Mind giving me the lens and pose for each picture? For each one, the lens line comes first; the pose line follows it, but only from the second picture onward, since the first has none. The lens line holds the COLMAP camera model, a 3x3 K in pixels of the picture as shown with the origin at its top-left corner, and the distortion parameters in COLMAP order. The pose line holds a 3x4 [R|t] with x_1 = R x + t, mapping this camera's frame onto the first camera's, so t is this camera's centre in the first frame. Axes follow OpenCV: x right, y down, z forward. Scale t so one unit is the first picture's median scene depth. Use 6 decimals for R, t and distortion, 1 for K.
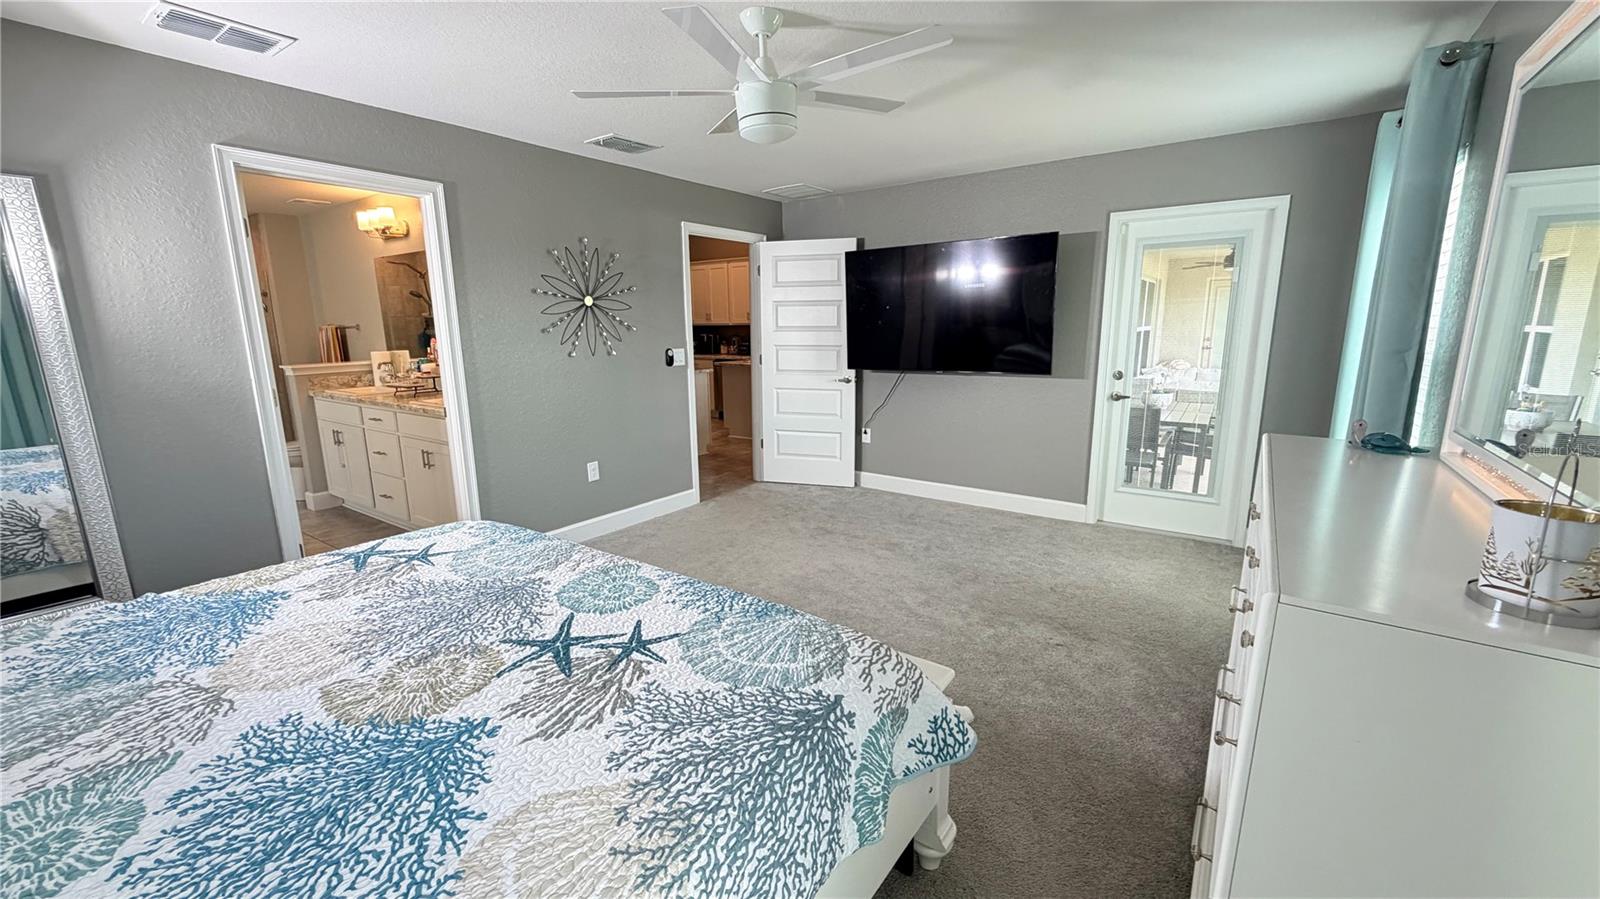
lens RADIAL K [[636.1, 0, 799.0], [0, 636.1, 451.7], [0, 0, 1]] dist [0.000652, 0.000013]
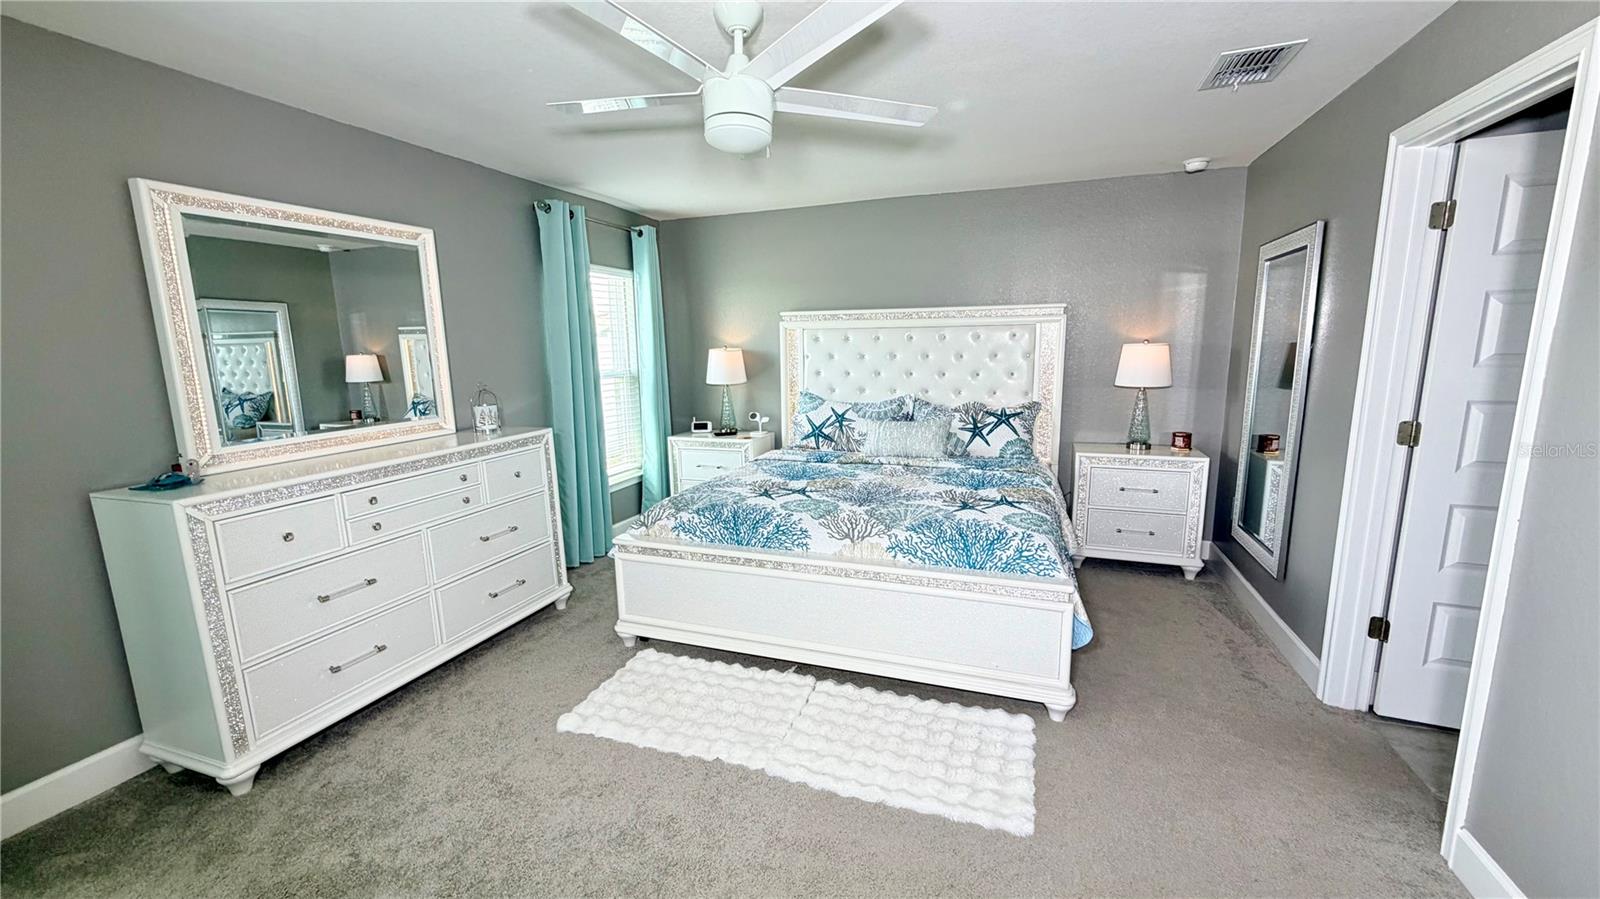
lens RADIAL K [[636.1, 0, 799.0], [0, 636.1, 451.7], [0, 0, 1]] dist [0.000652, 0.000013]
pose [[-0.963430, 0.073658, -0.257639, 0.073842], [-0.024523, 0.933207, 0.358502, -0.246872], [0.266837, 0.351709, -0.897273, 1.150192]]
